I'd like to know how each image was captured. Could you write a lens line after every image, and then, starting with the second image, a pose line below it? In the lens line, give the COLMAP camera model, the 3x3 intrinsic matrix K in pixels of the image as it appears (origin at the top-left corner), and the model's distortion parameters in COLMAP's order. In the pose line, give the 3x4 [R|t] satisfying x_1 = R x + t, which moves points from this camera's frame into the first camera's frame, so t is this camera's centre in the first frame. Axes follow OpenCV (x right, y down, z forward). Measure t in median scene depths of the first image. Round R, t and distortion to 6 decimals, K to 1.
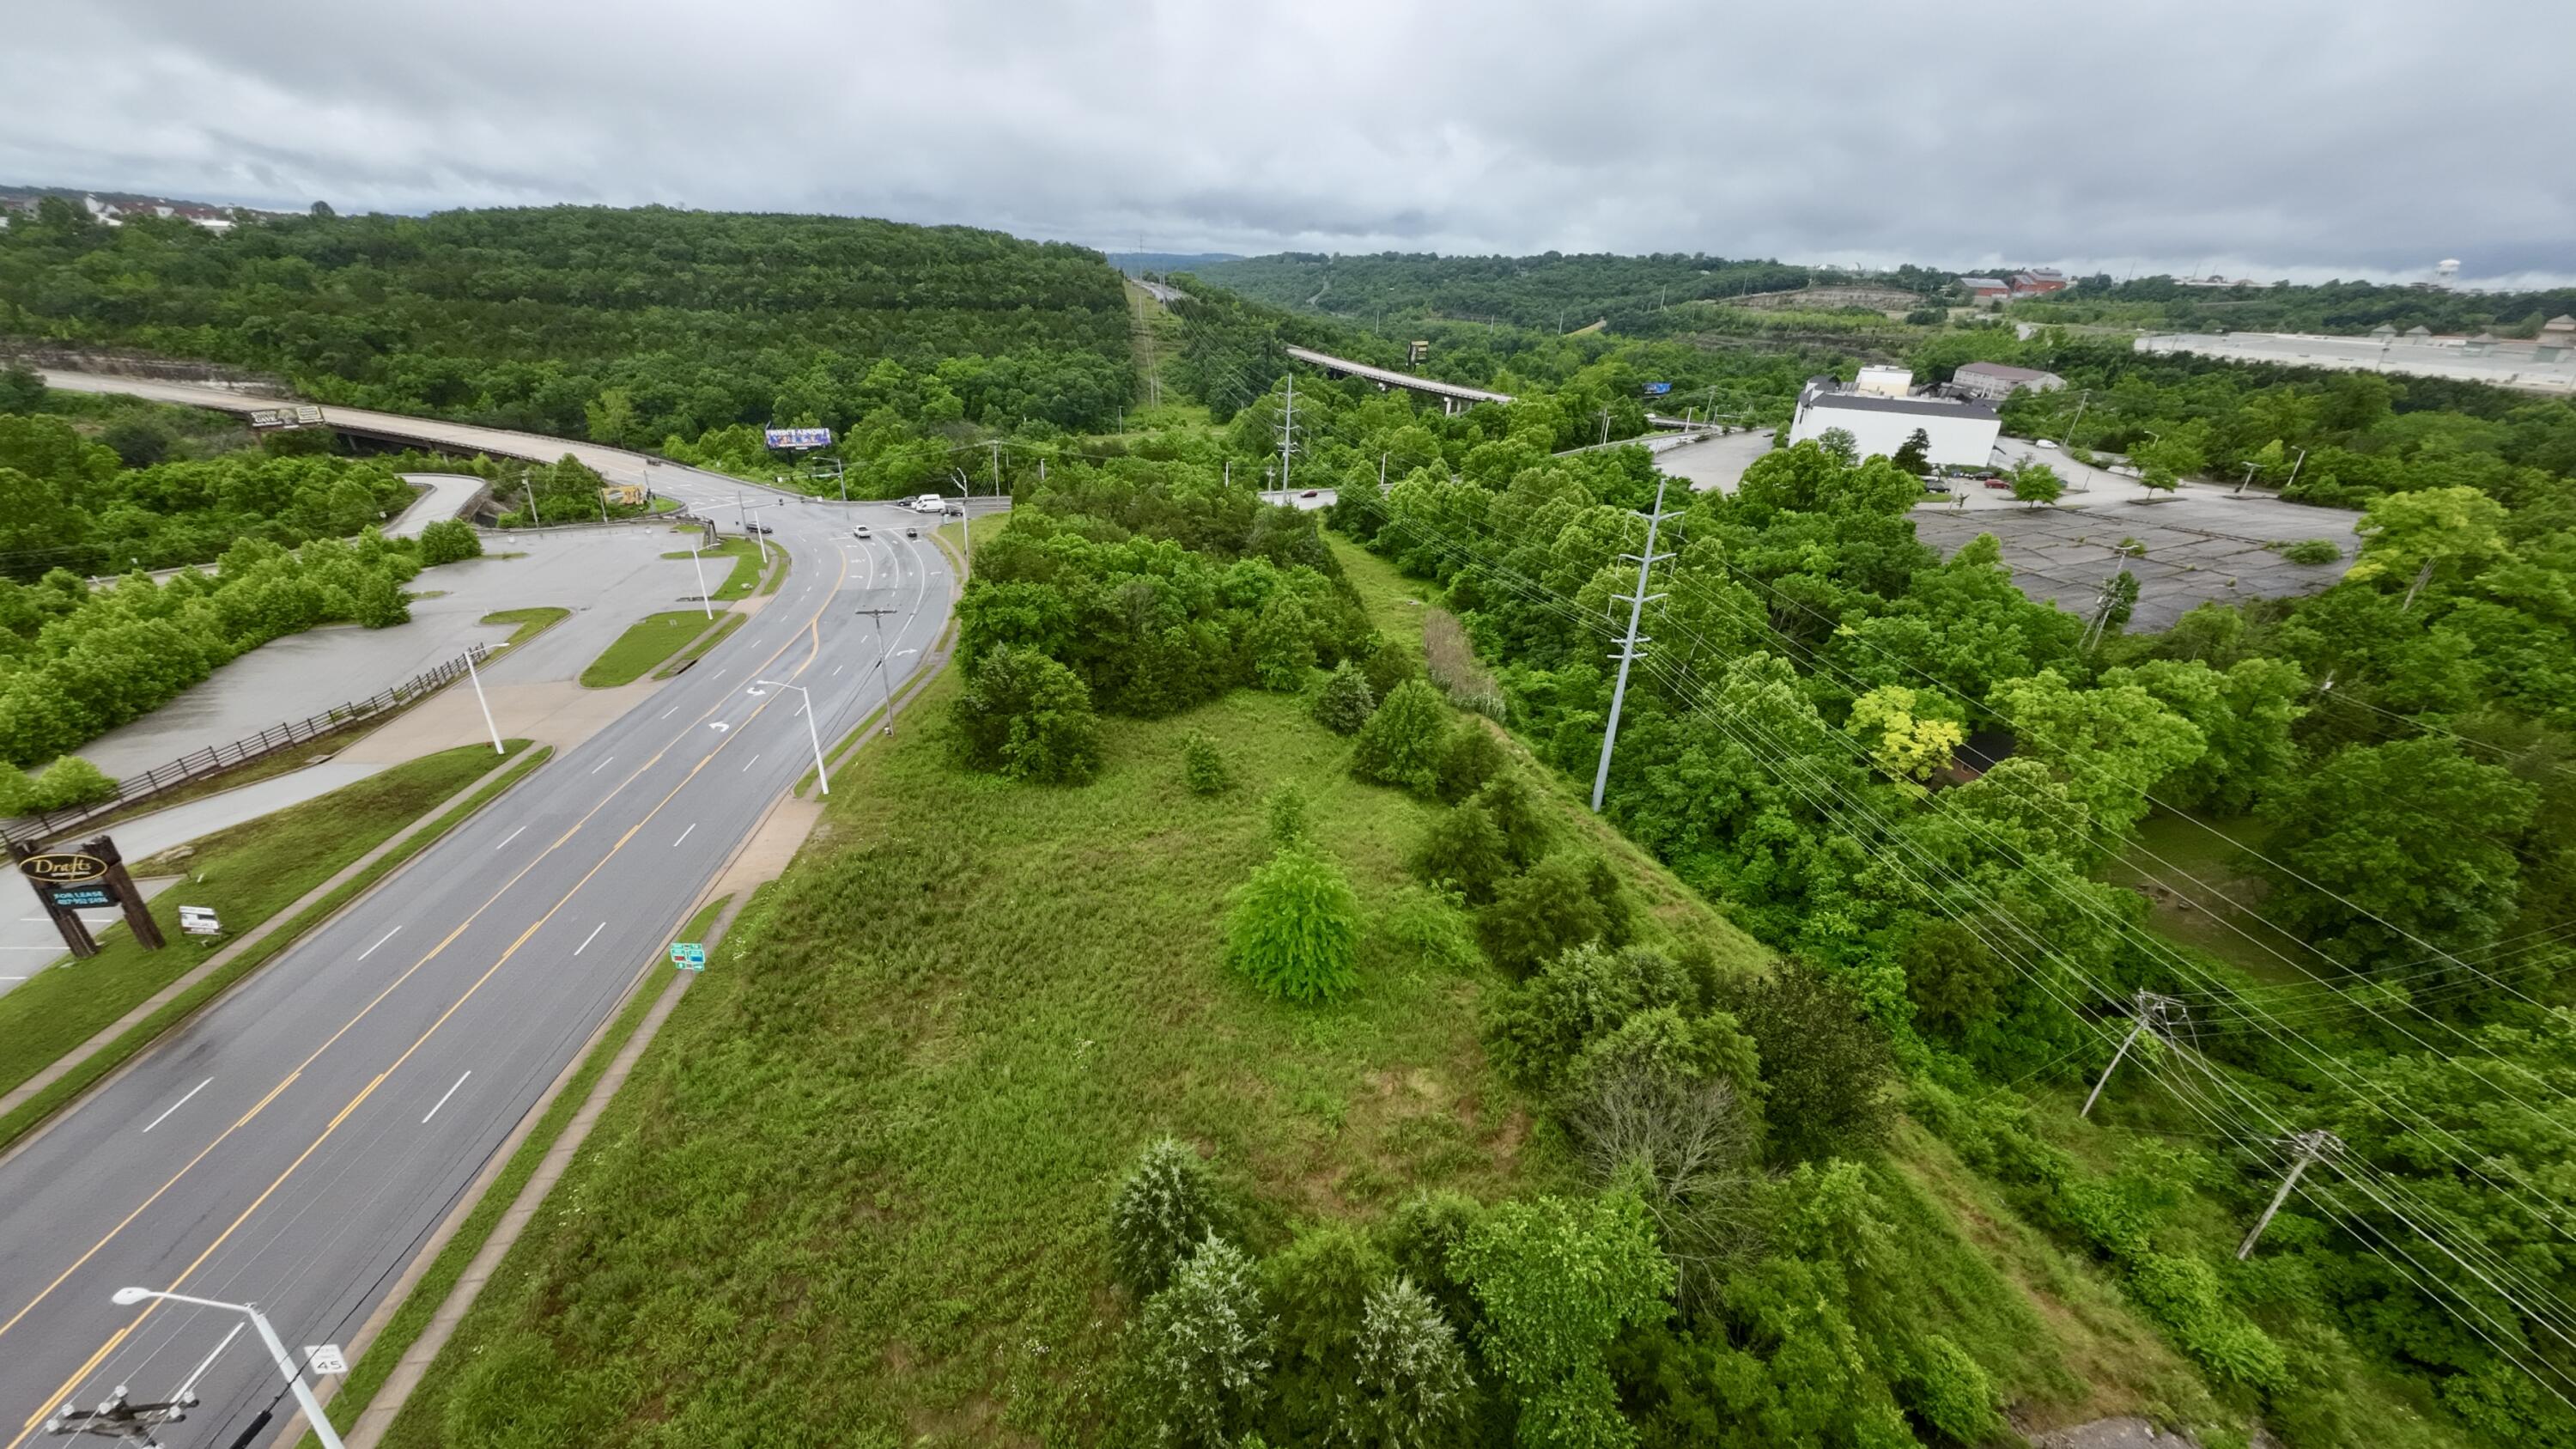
lens RADIAL K [[984.4, 0, 1269.5], [0, 984.4, 729.3], [0, 0, 1]] dist [0.000857, 0.000193]
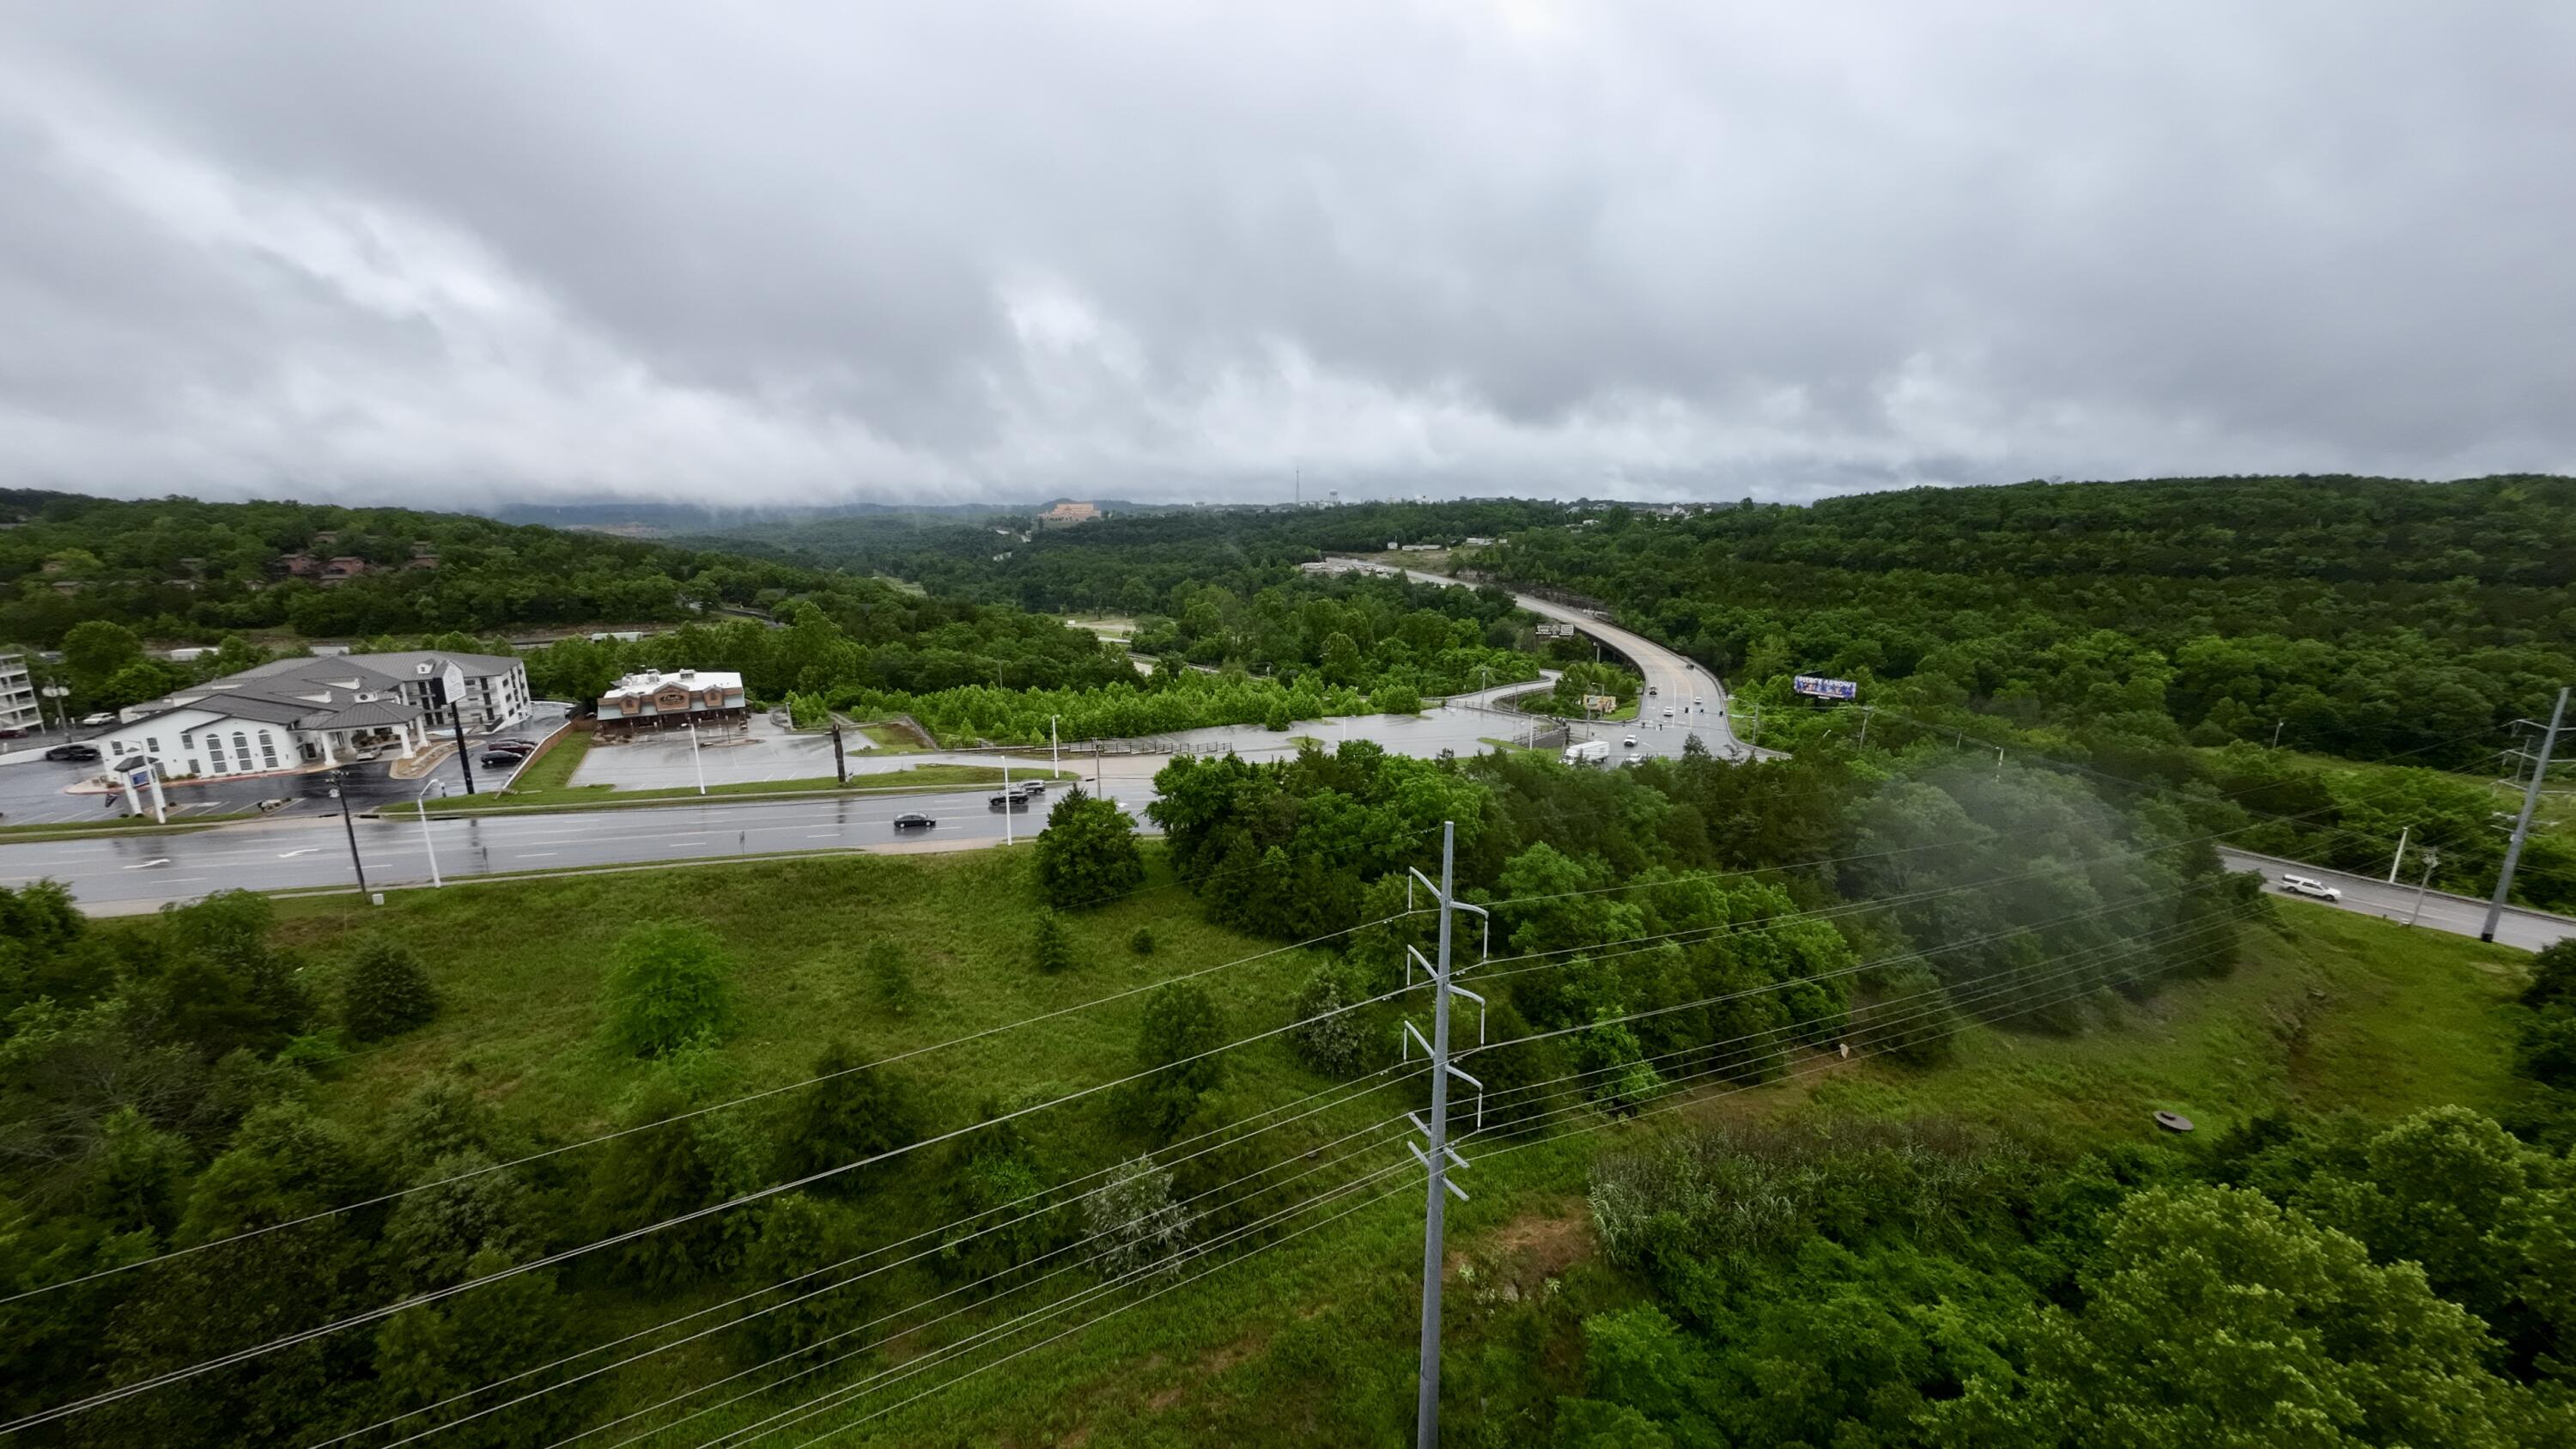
lens RADIAL K [[910.8, 0, 1278.7], [0, 910.8, 729.1], [0, 0, 1]] dist [-0.000266, 0.000457]
pose [[0.257170, 0.177553, -0.949915, 0.204614], [-0.399656, 0.914516, 0.062738, -0.077008], [0.879852, 0.363505, 0.306146, 0.203128]]
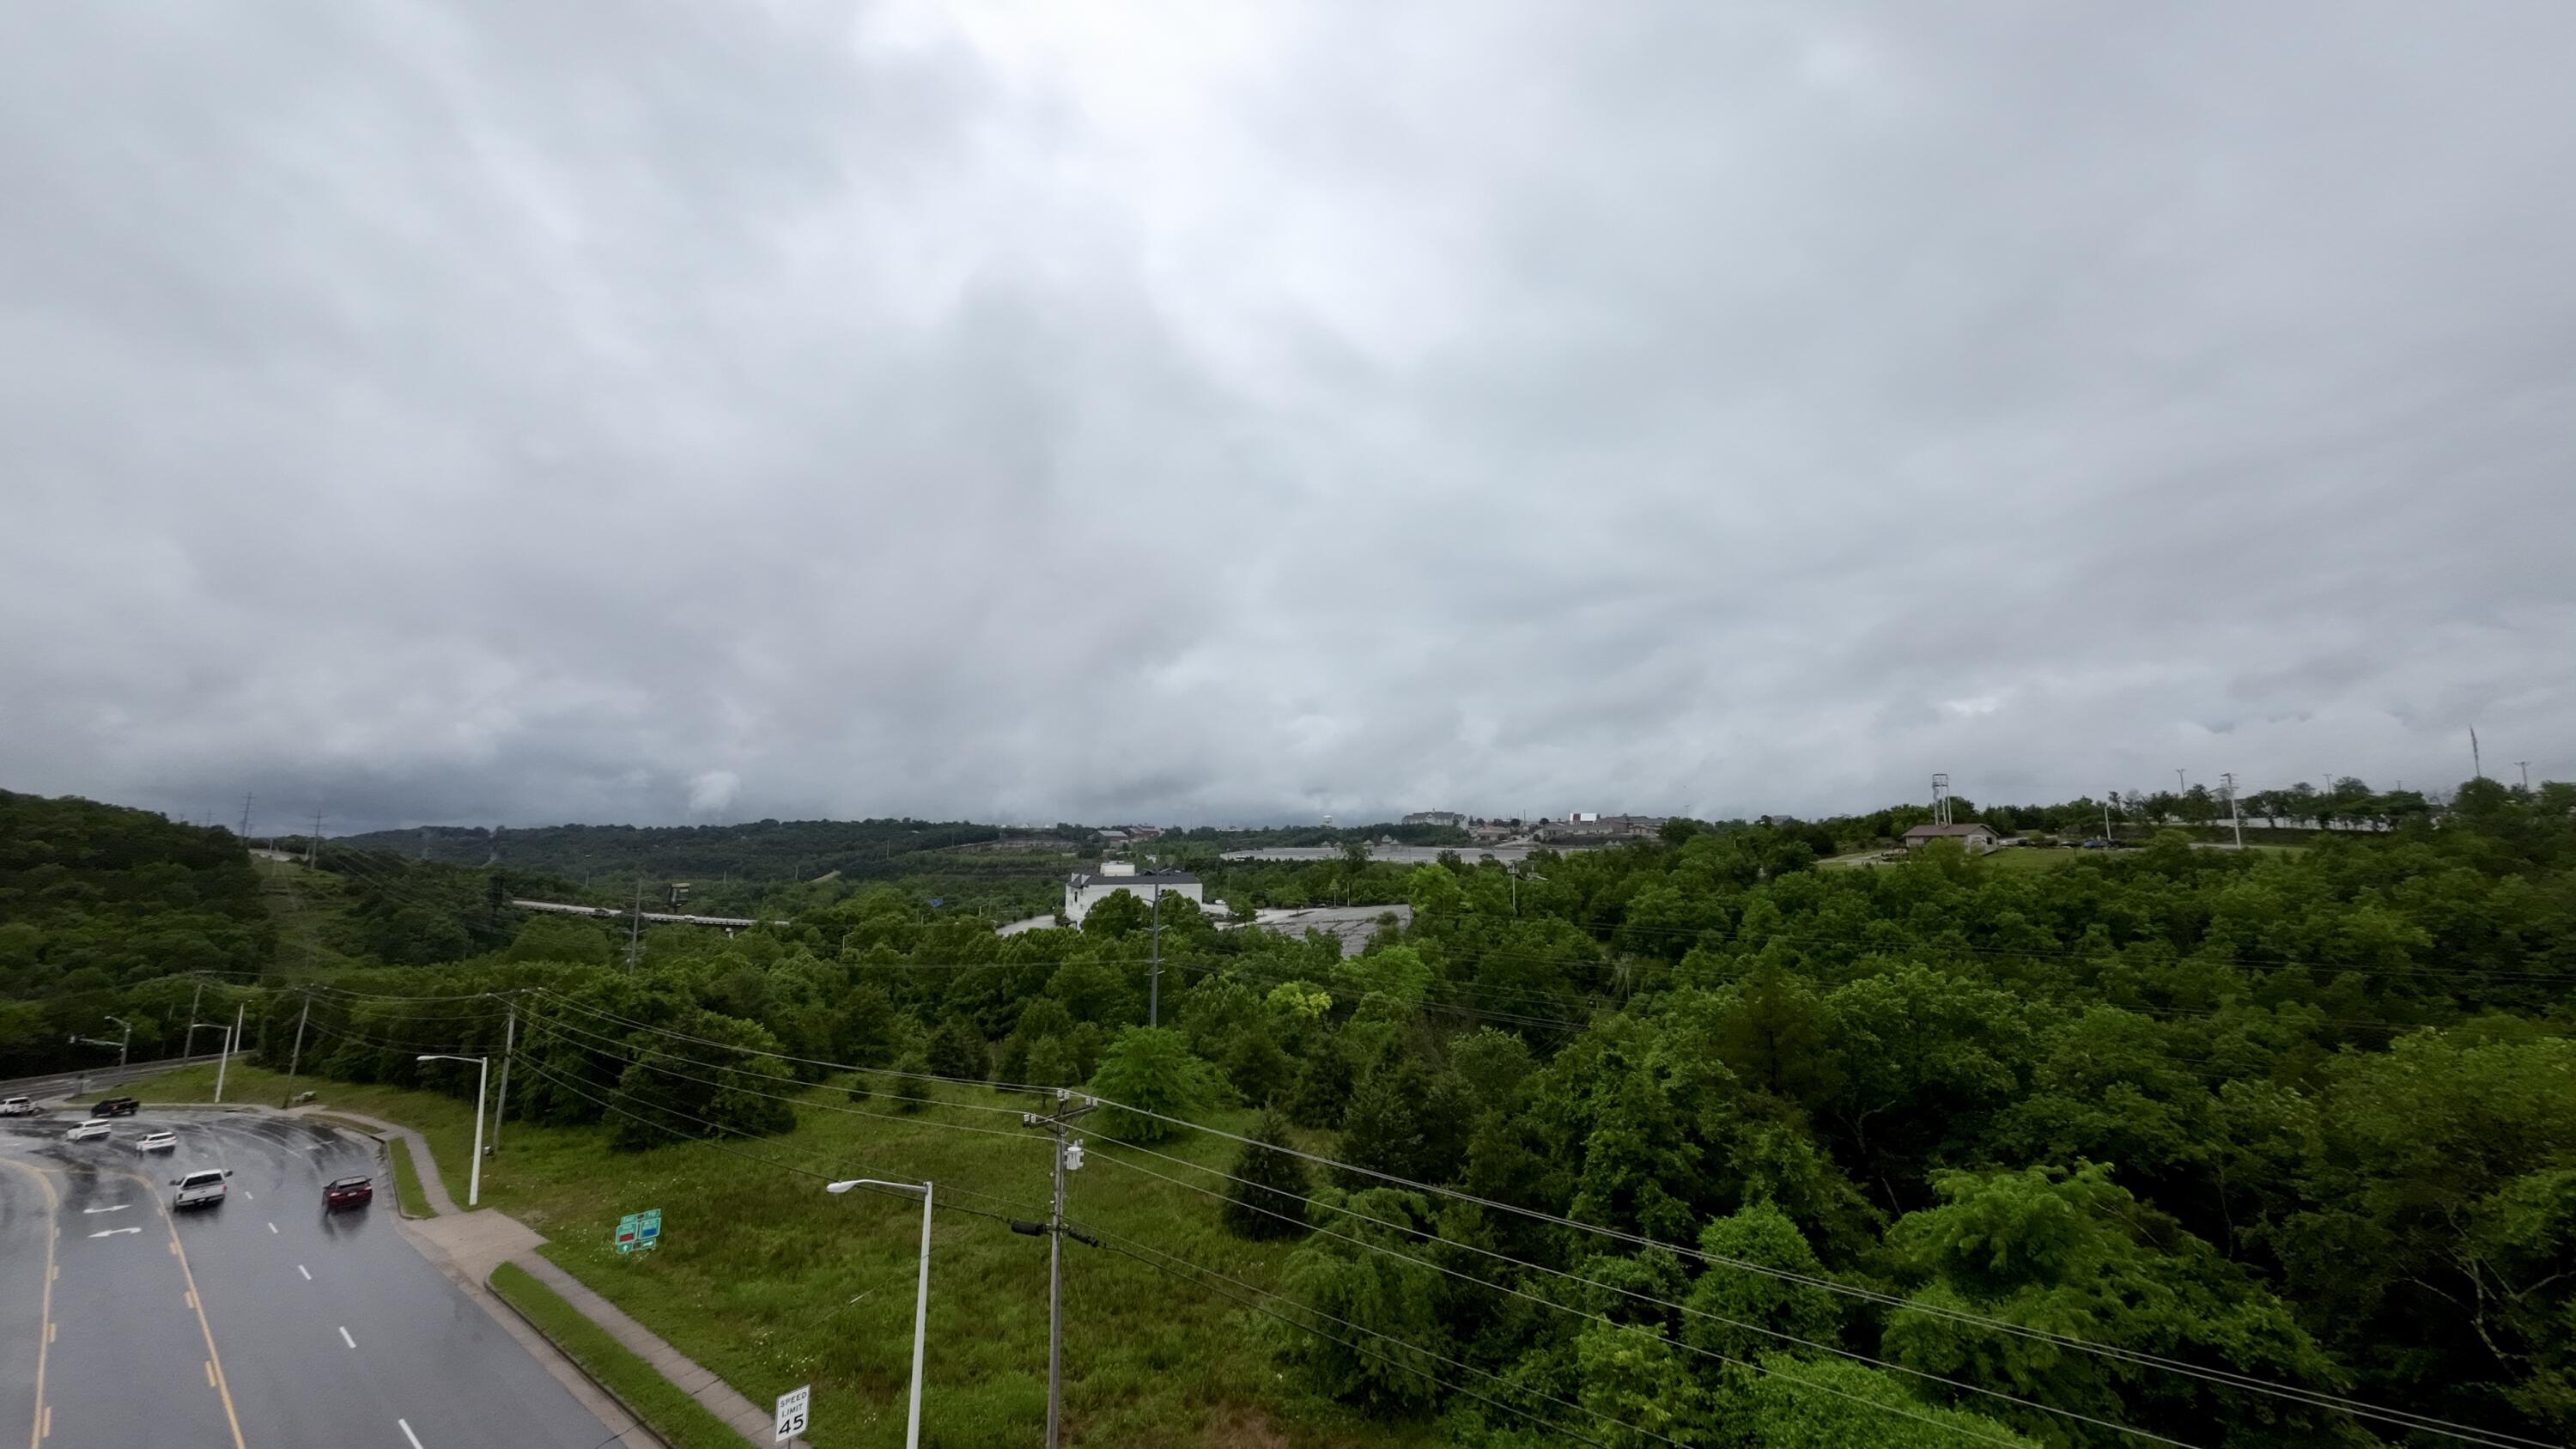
lens RADIAL K [[913.3, 0, 1277.2], [0, 913.3, 726.4], [0, 0, 1]] dist [0.003176, 0.000329]
pose [[0.710407, 0.060752, 0.701164, -0.123115], [0.321437, 0.858281, -0.400040, 0.055773], [-0.626099, 0.509571, 0.590201, -0.012148]]
